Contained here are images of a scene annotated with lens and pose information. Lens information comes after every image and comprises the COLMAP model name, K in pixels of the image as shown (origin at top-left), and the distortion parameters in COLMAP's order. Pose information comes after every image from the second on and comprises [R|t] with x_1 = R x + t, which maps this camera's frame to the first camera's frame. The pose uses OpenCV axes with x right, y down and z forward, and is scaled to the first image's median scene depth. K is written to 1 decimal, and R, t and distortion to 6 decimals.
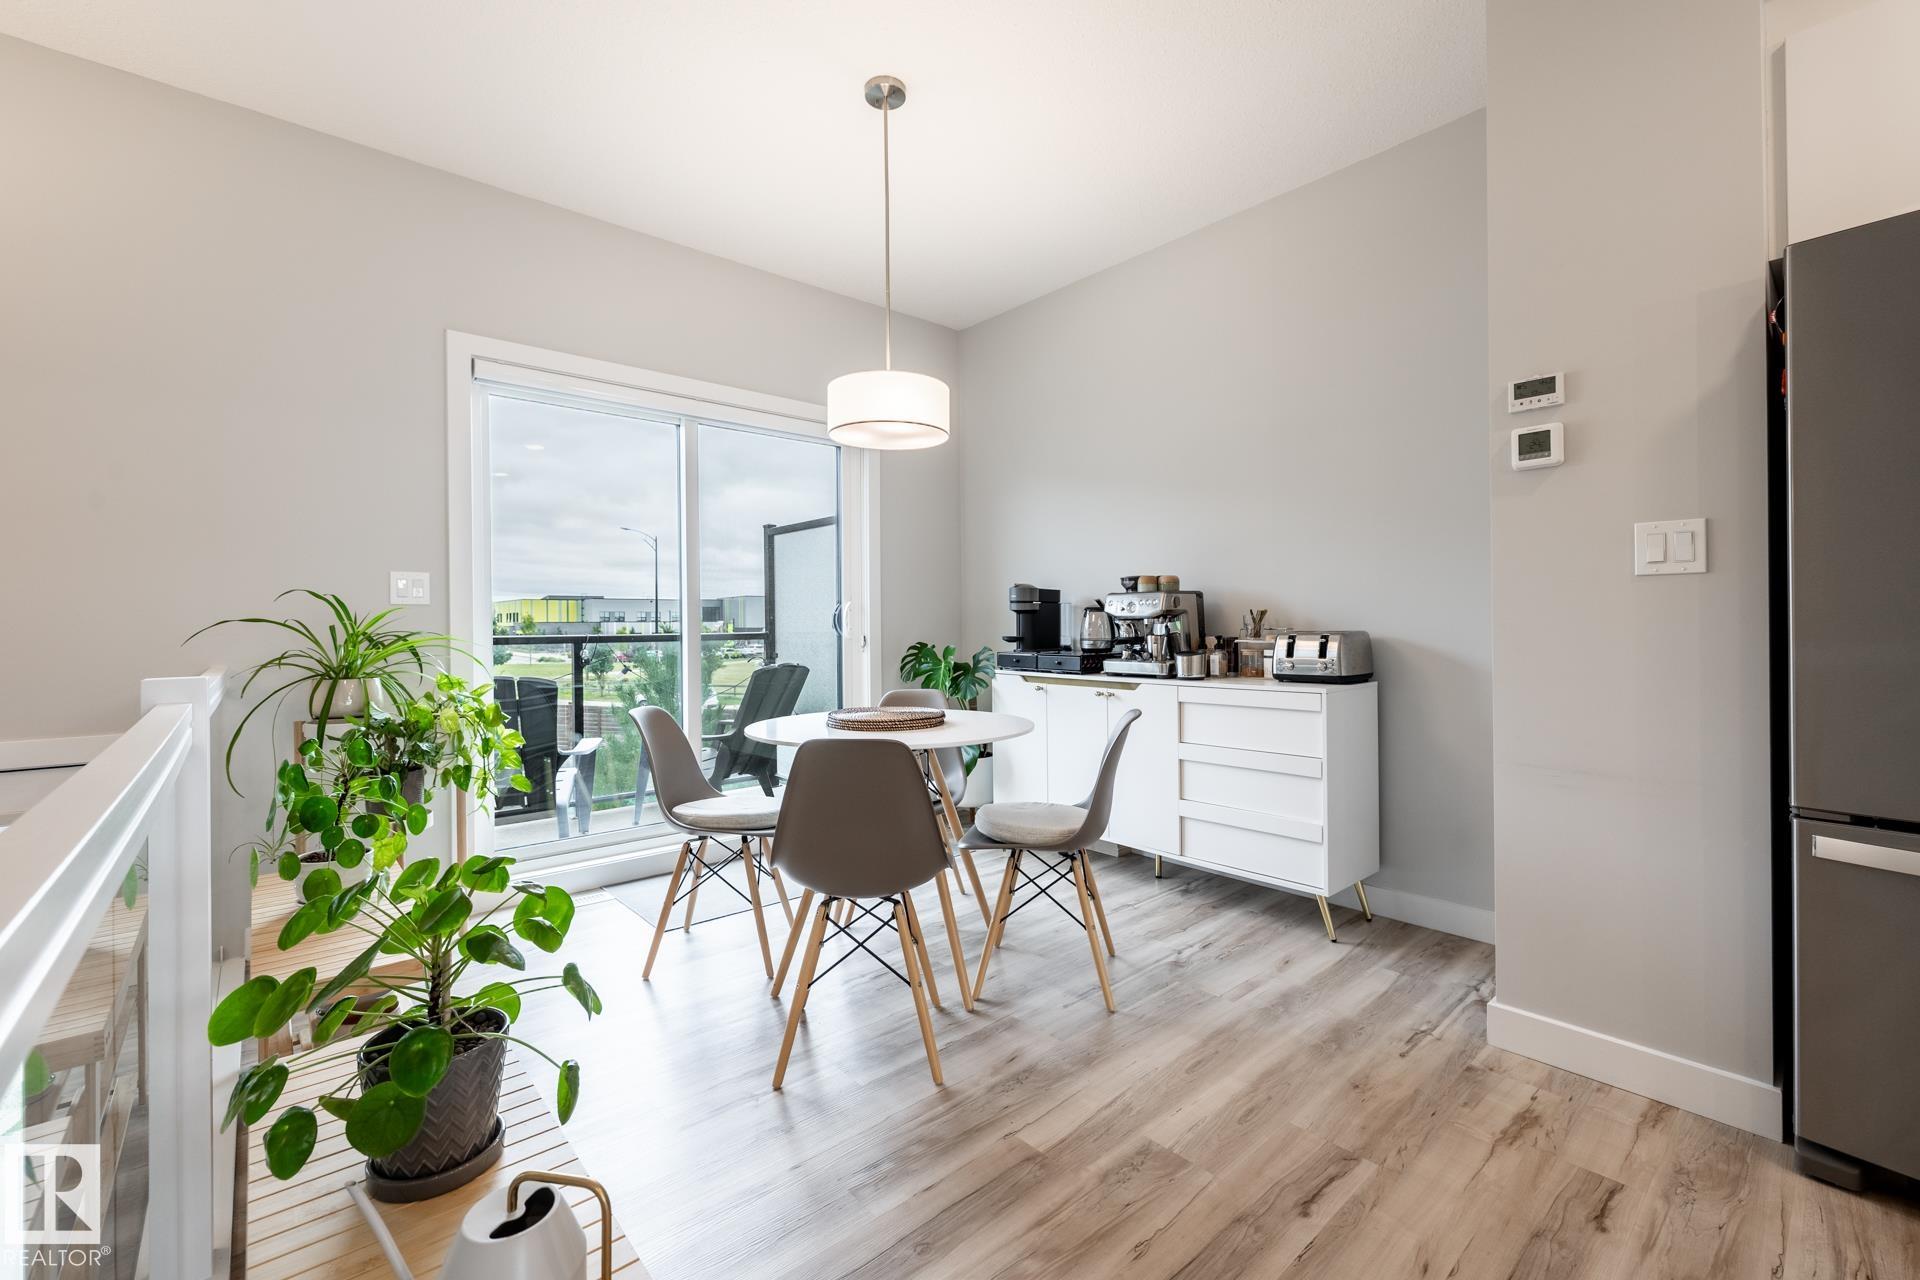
lens RADIAL K [[823.4, 0, 957.3], [0, 823.4, 613.9], [0, 0, 1]] dist [-0.009109, 0.003390]
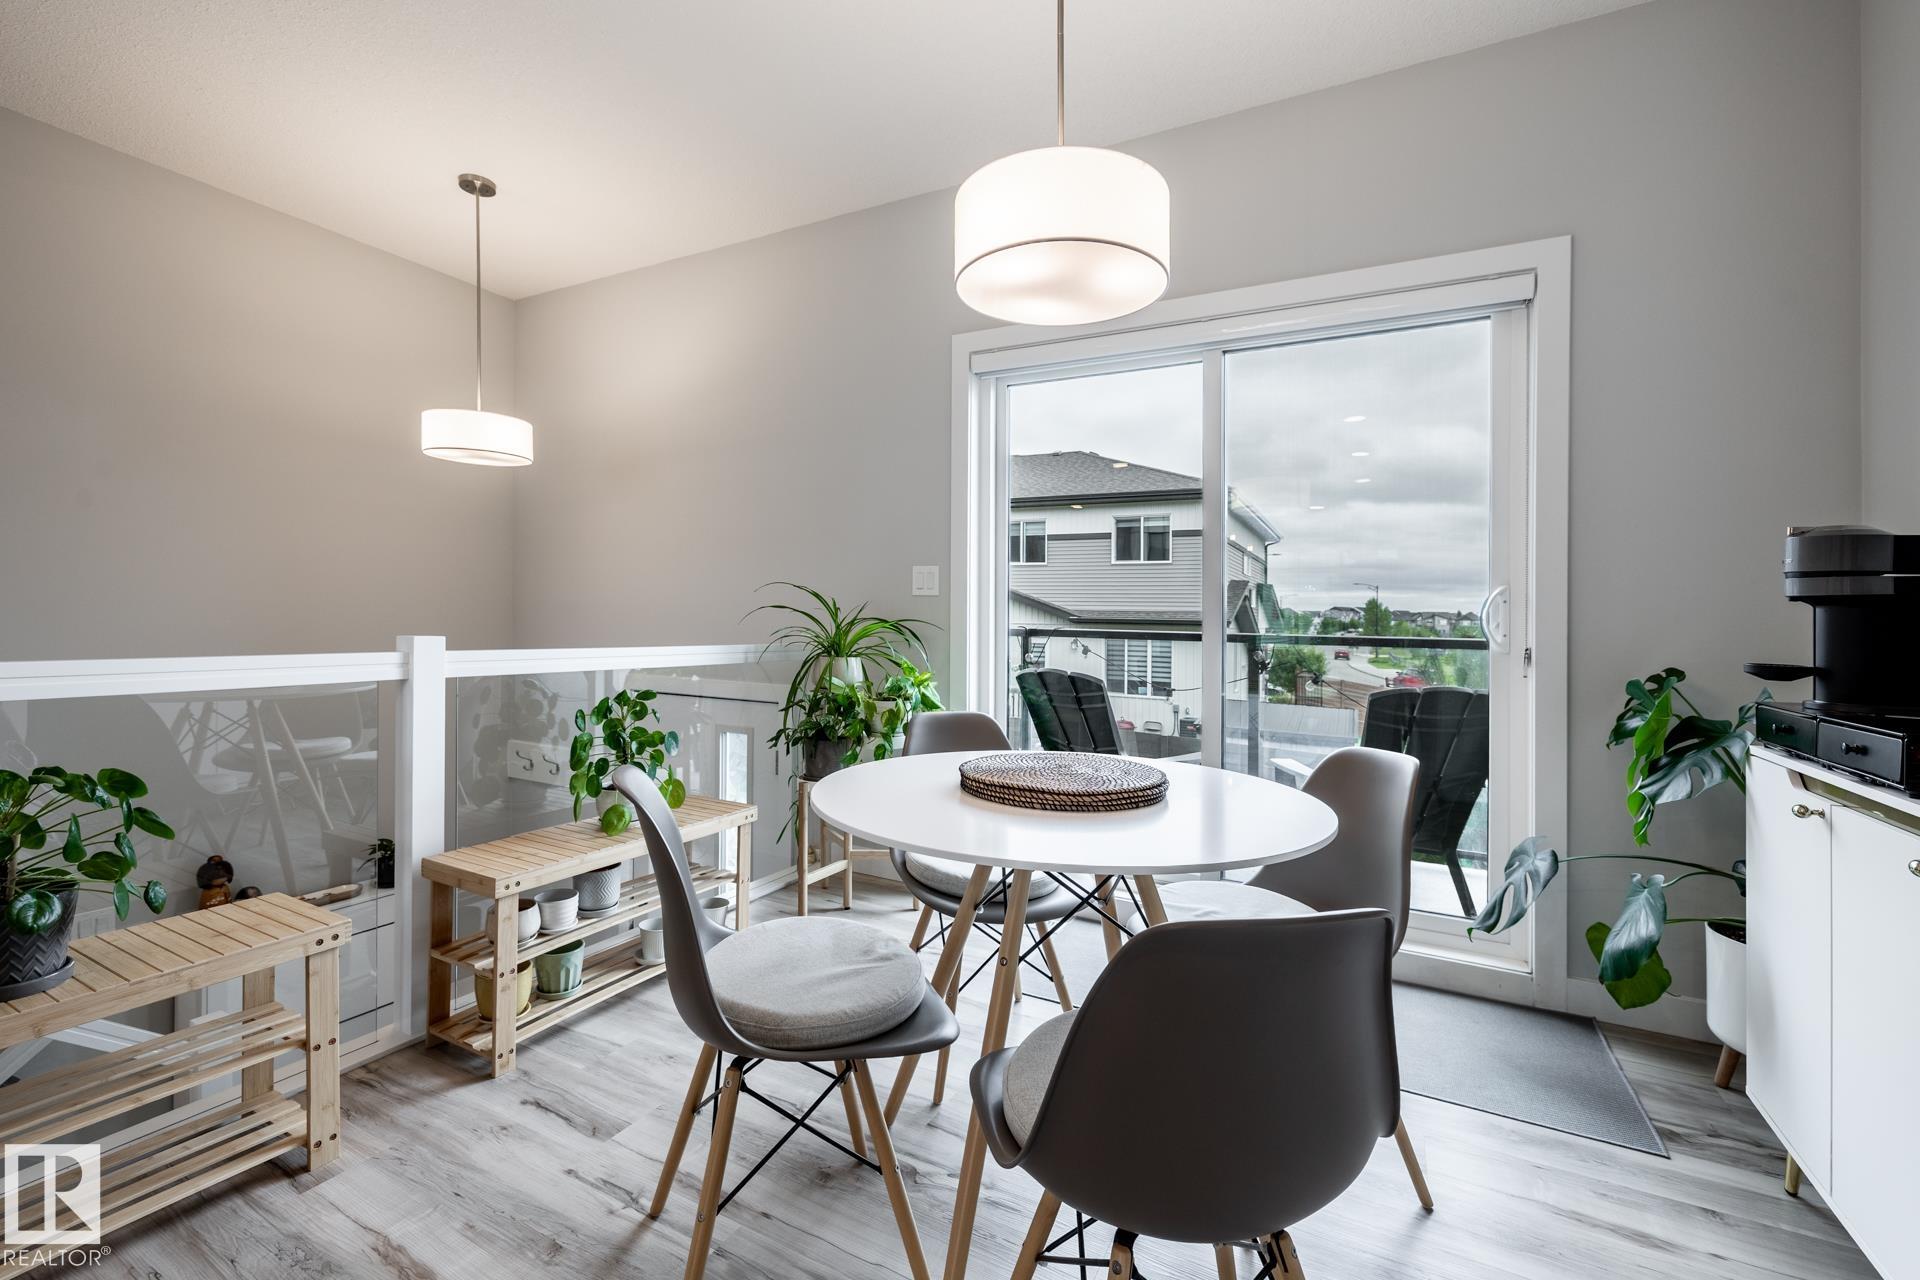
lens RADIAL K [[823.4, 0, 971.2], [0, 823.4, 621.4], [0, 0, 1]] dist [-0.009109, 0.003390]
pose [[0.342992, 0.016201, -0.939199, 0.302996], [-0.009979, 0.999858, 0.013603, 0.005930], [0.939285, 0.004706, 0.343105, 0.521454]]
